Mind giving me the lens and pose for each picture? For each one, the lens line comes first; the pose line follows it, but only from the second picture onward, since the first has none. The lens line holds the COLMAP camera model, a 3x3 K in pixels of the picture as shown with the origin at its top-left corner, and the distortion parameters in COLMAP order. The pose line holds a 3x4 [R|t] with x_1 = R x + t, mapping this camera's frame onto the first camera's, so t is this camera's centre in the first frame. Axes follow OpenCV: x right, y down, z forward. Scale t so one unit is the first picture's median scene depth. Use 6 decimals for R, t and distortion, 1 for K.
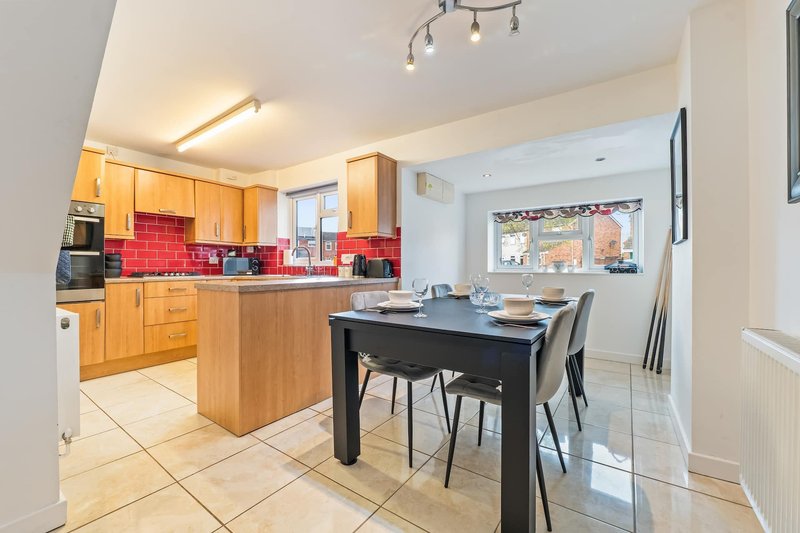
lens RADIAL K [[325.8, 0, 400.0], [0, 325.8, 266.5], [0, 0, 1]] dist [-0.009860, -0.000004]
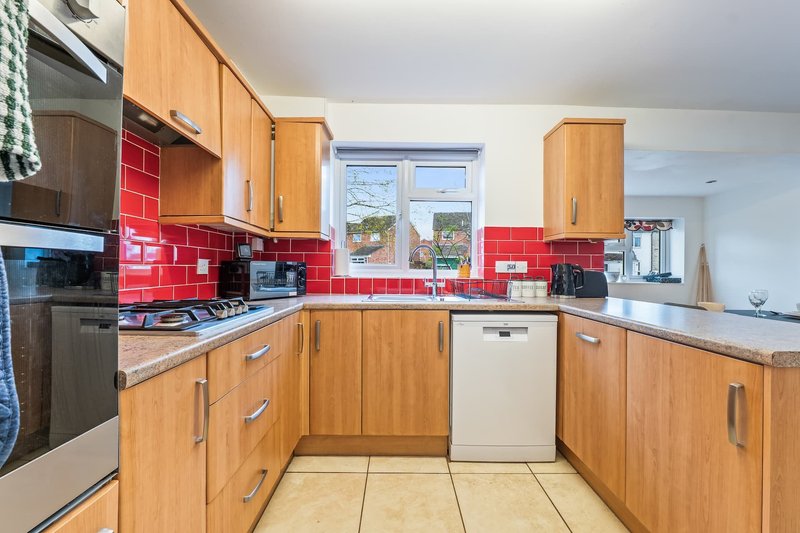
lens RADIAL K [[327.1, 0, 399.1], [0, 327.1, 263.5], [0, 0, 1]] dist [-0.011841, 0.000153]
pose [[0.813723, 0.015392, 0.581049, -0.784631], [-0.007758, 0.999848, -0.015622, -0.023116], [-0.581201, 0.008204, 0.813719, 0.642786]]
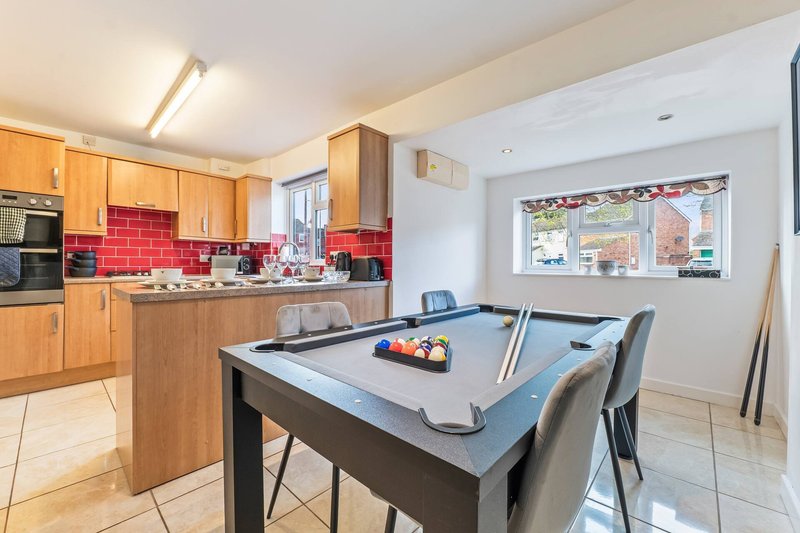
lens RADIAL K [[327.1, 0, 399.1], [0, 327.1, 263.5], [0, 0, 1]] dist [-0.011841, 0.000153]
pose [[0.991386, 0.004327, -0.130903, 0.120696], [-0.004576, 0.999988, -0.001601, -0.006737], [0.130894, 0.002186, 0.991394, 0.198588]]
